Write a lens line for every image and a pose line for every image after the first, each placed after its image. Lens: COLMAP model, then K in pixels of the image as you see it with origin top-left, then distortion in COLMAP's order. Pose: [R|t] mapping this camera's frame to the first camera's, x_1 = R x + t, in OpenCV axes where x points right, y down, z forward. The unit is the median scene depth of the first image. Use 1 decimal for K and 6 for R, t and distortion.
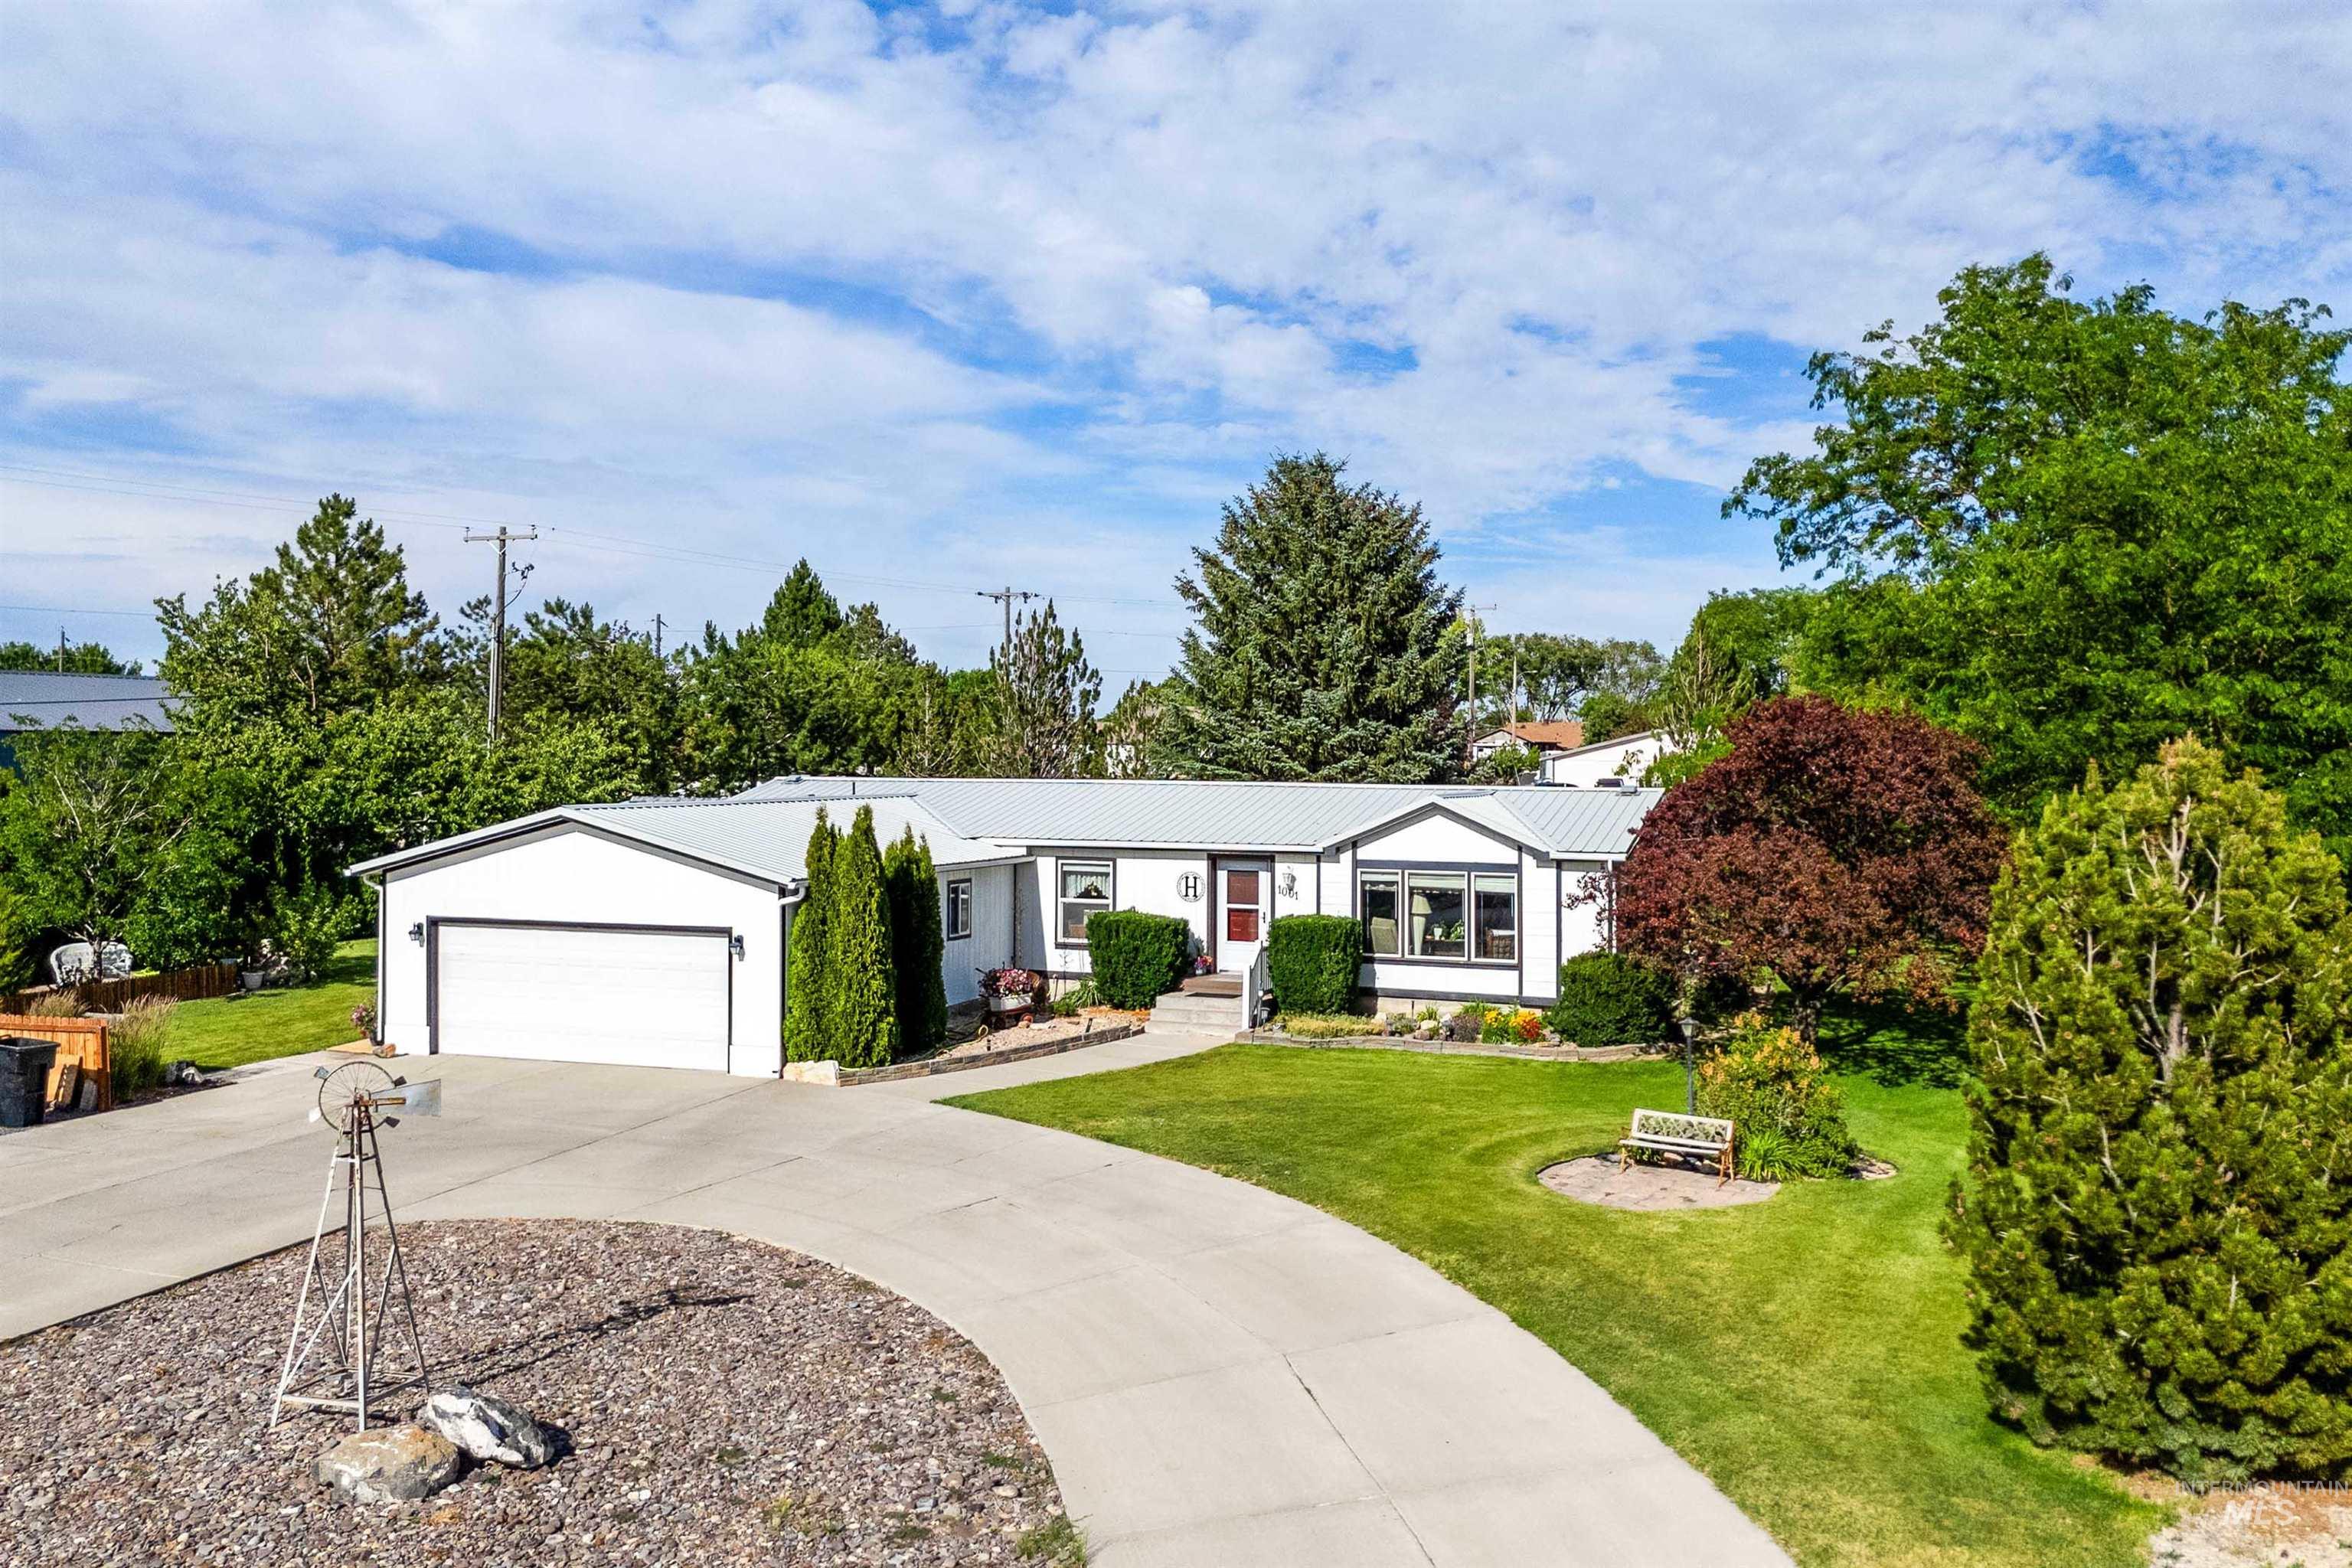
lens RADIAL K [[1872.7, 0, 1217.1], [0, 1872.7, 781.9], [0, 0, 1]] dist [0.084167, -0.099983]
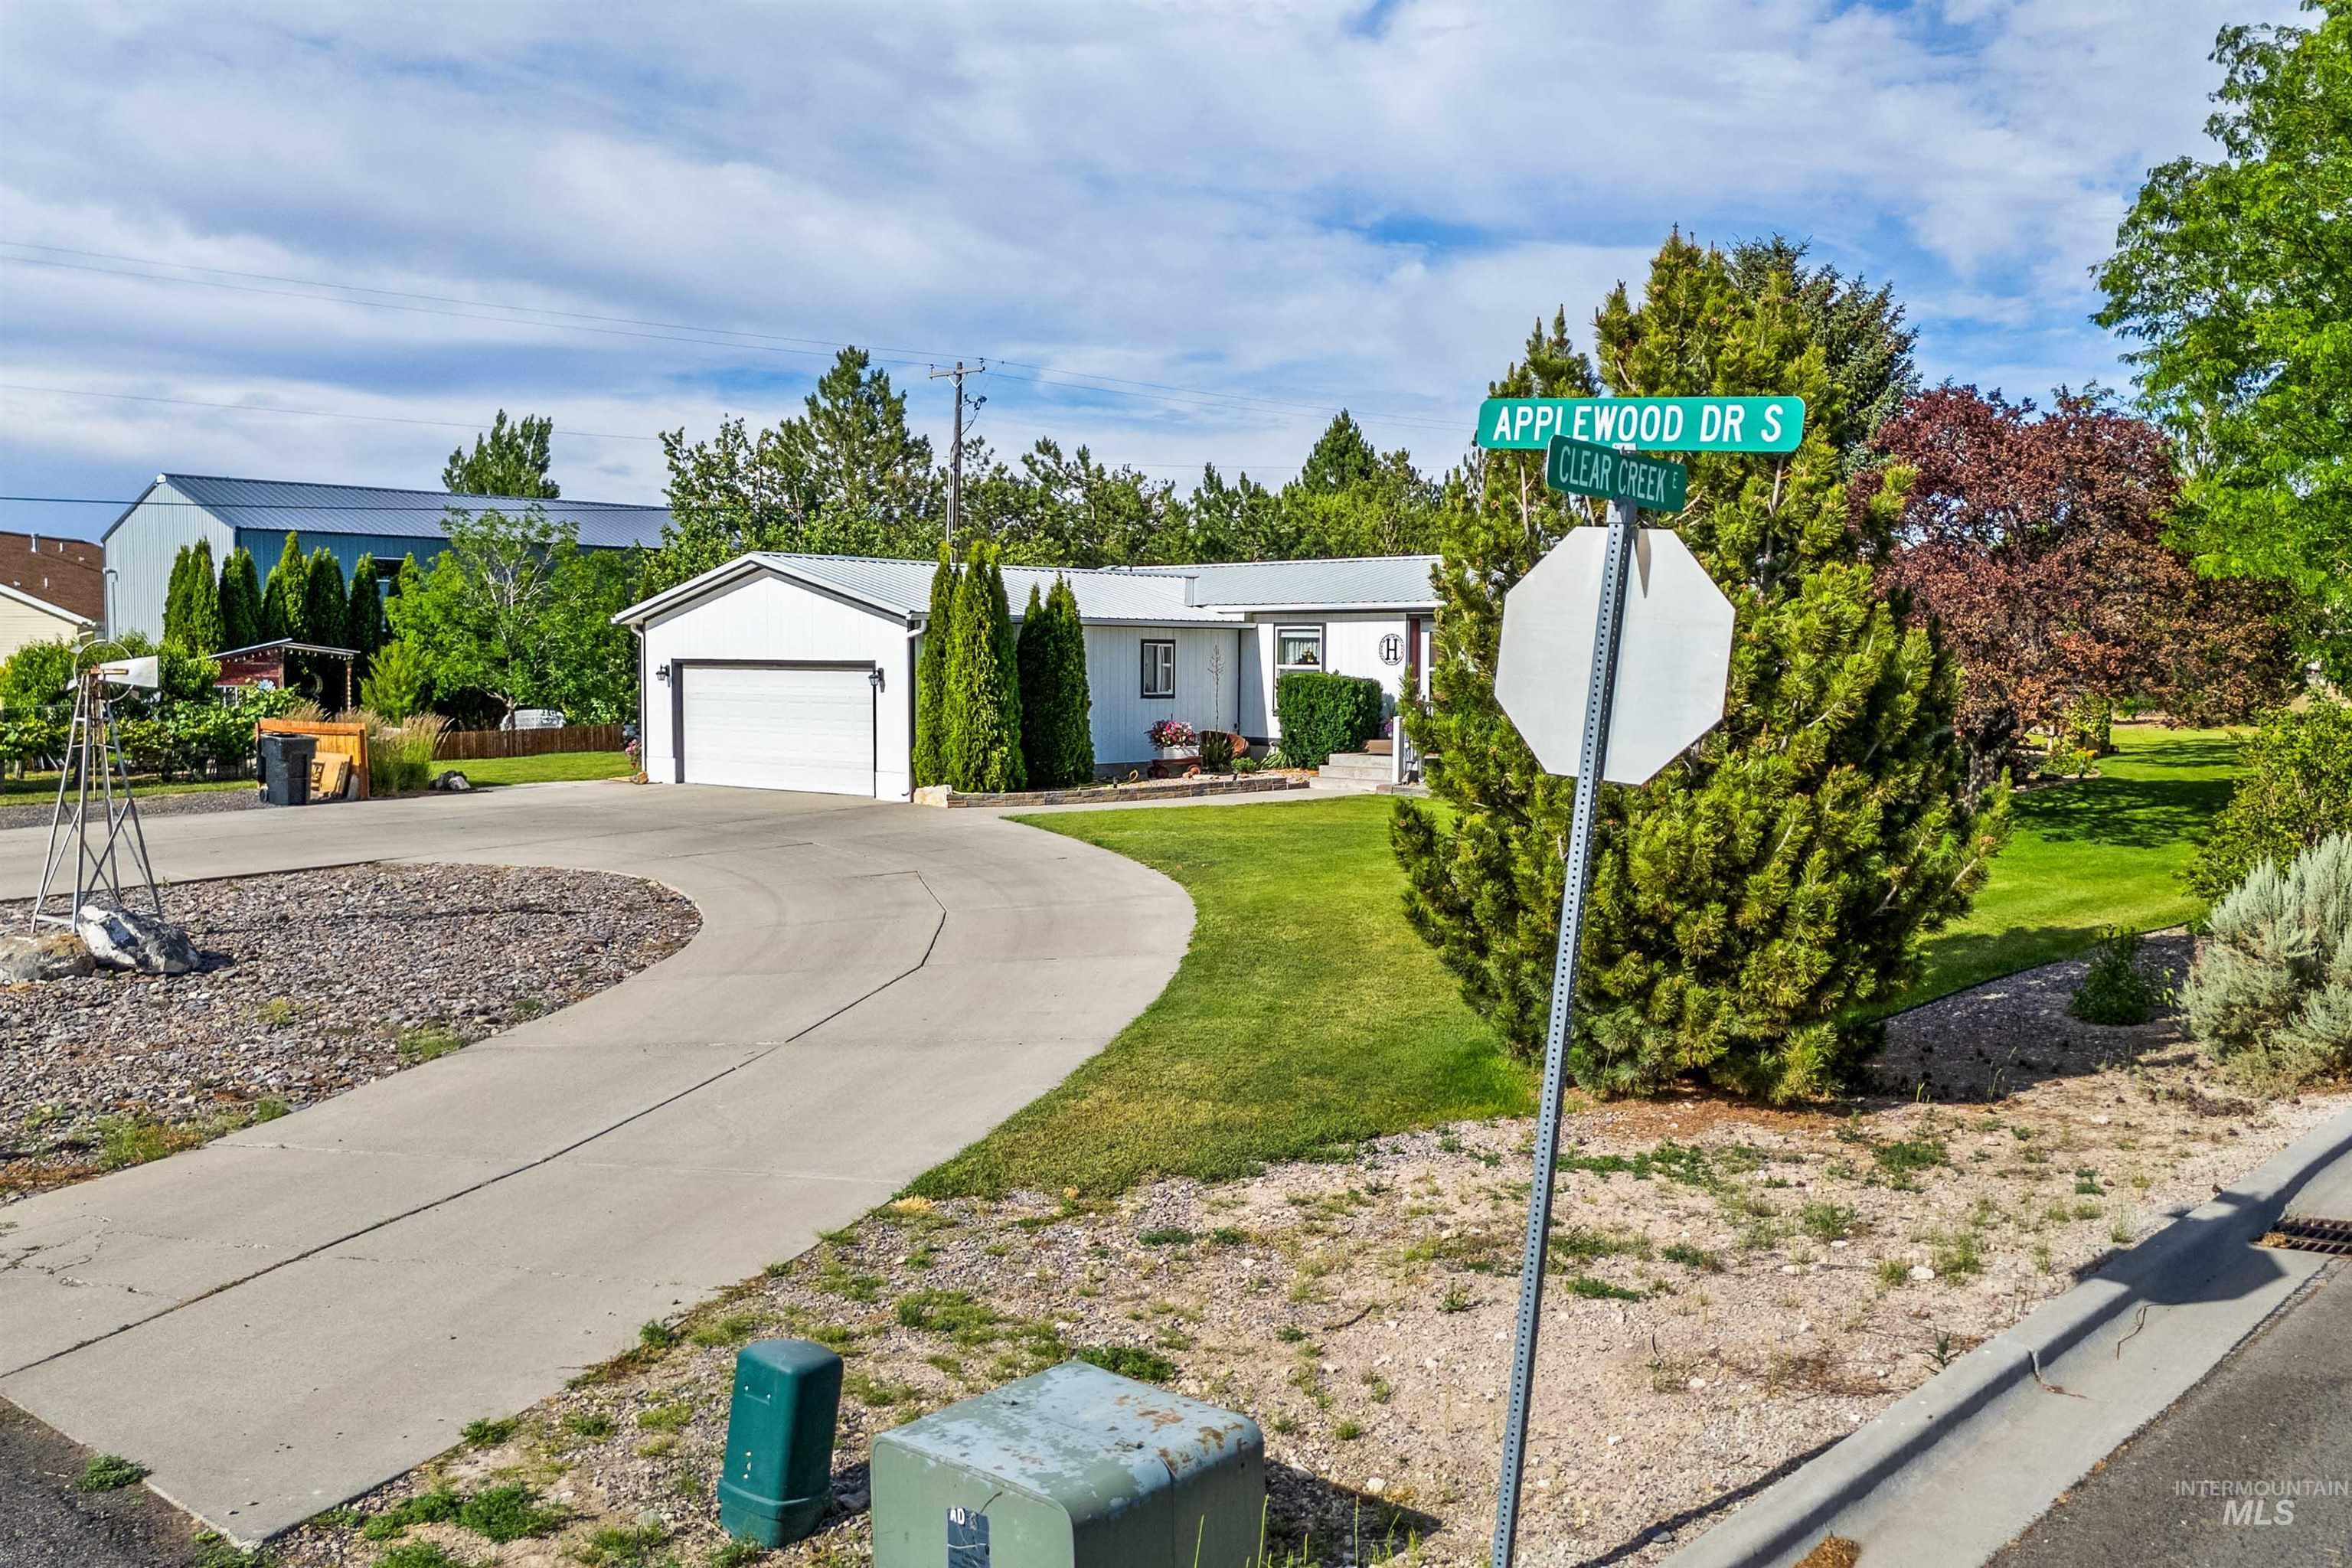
lens RADIAL K [[1872.7, 0, 1217.1], [0, 1872.7, 781.9], [0, 0, 1]] dist [0.084167, -0.099983]
pose [[0.942337, 0.023566, -0.333834, 0.247552], [-0.001944, 0.997886, 0.064954, 0.067451], [0.334659, -0.060559, 0.940391, 0.057272]]
